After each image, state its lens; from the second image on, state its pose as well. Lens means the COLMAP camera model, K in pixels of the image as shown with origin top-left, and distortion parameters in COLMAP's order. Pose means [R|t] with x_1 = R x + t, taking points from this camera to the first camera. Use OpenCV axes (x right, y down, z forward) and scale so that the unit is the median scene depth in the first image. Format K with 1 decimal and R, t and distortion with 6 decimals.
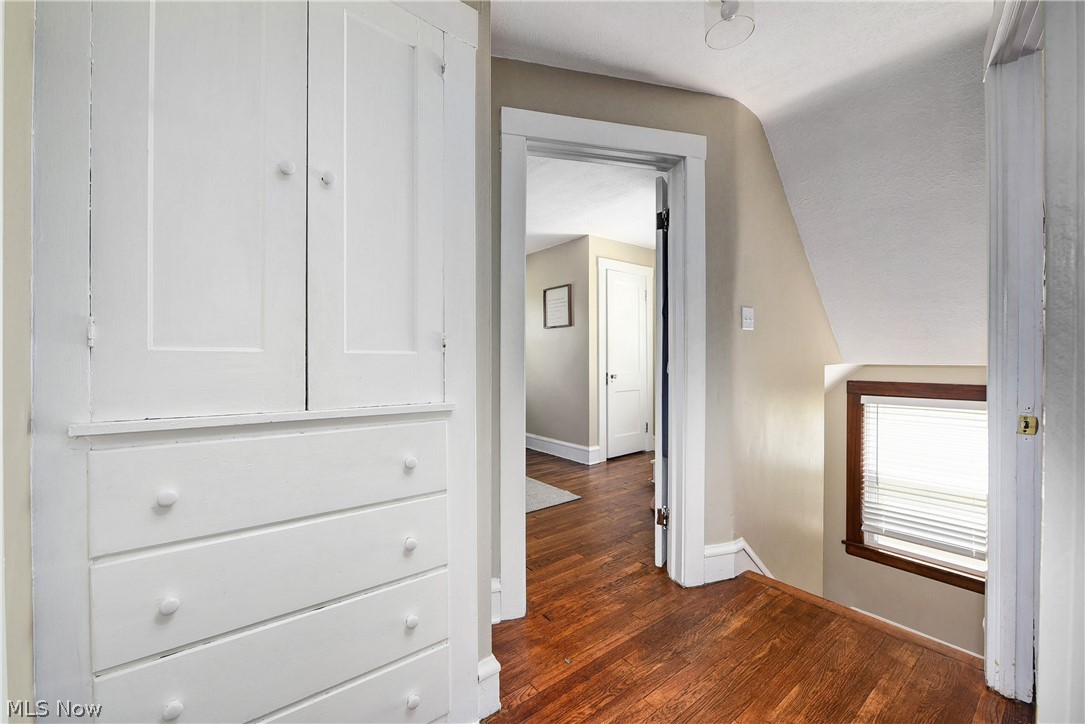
lens RADIAL K [[434.3, 0, 545.5], [0, 434.3, 362.0], [0, 0, 1]] dist [-0.010002, -0.000374]
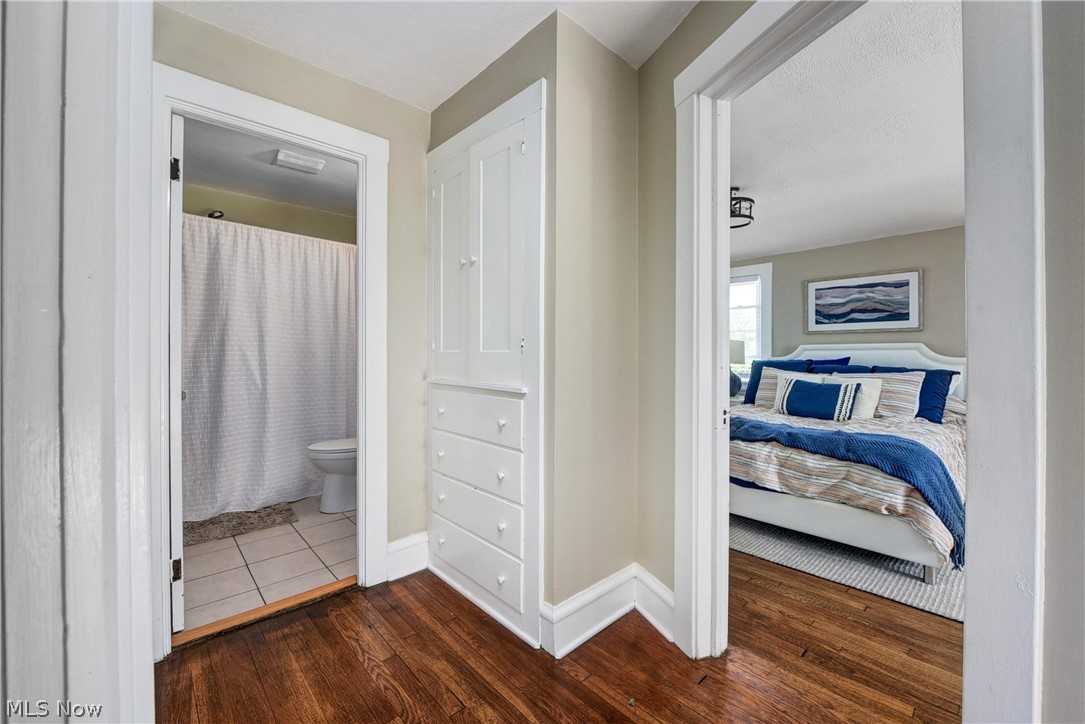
lens RADIAL K [[434.3, 0, 545.5], [0, 434.3, 362.0], [0, 0, 1]] dist [-0.010002, -0.000374]
pose [[0.083398, 0.015966, -0.996388, 1.008657], [-0.008239, 0.999849, 0.015331, -0.007559], [0.996482, 0.006931, 0.083517, 0.845479]]
